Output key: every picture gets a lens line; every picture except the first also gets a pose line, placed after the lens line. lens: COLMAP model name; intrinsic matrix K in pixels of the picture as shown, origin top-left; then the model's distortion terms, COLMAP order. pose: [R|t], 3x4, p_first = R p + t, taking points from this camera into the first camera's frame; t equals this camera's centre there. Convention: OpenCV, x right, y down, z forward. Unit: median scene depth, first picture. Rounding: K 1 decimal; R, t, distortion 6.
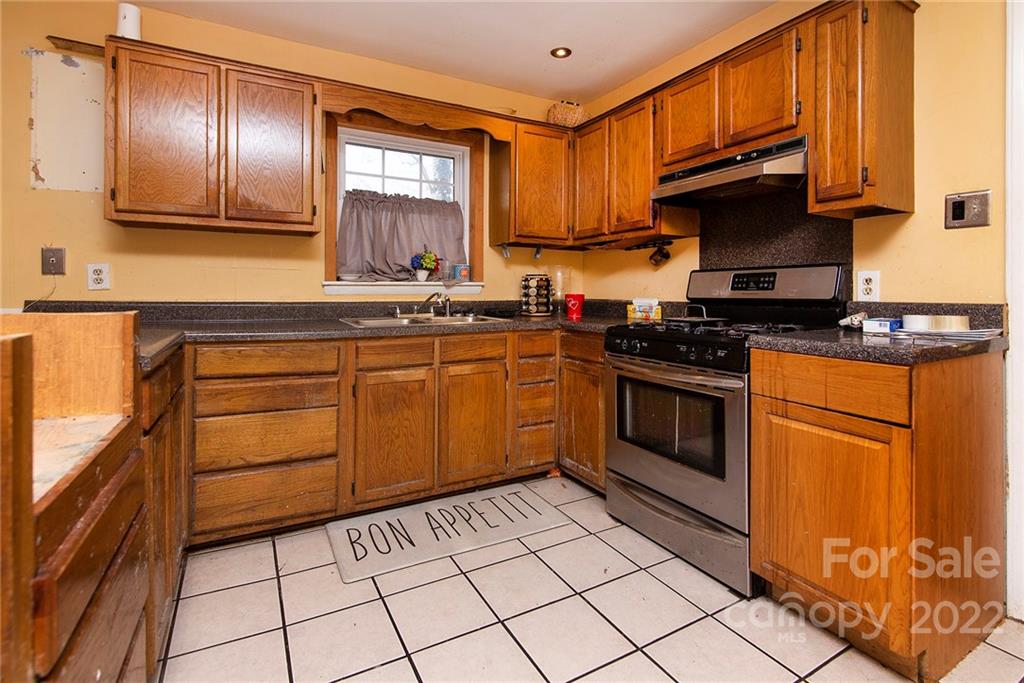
lens RADIAL K [[479.5, 0, 501.7], [0, 479.5, 291.0], [0, 0, 1]] dist [-0.001844, -0.000383]
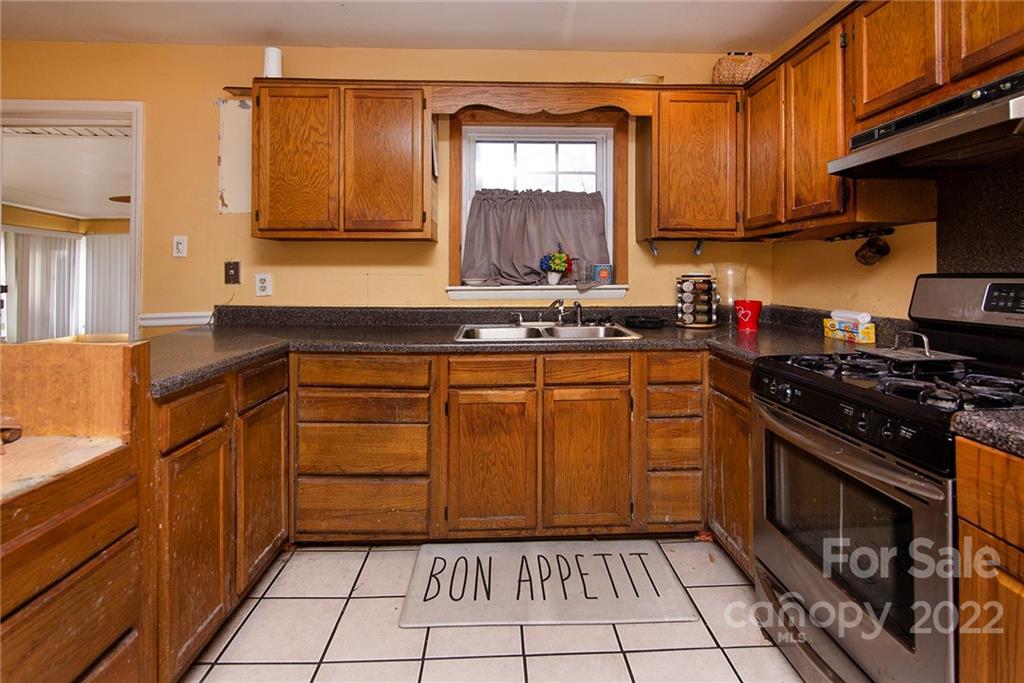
lens RADIAL K [[489.5, 0, 516.3], [0, 489.5, 268.7], [0, 0, 1]] dist [0.000456, -0.000748]
pose [[0.900074, -0.007712, -0.435668, 0.212333], [0.003290, 0.999935, -0.010903, -0.049569], [0.435724, 0.008380, 0.900041, 0.177942]]
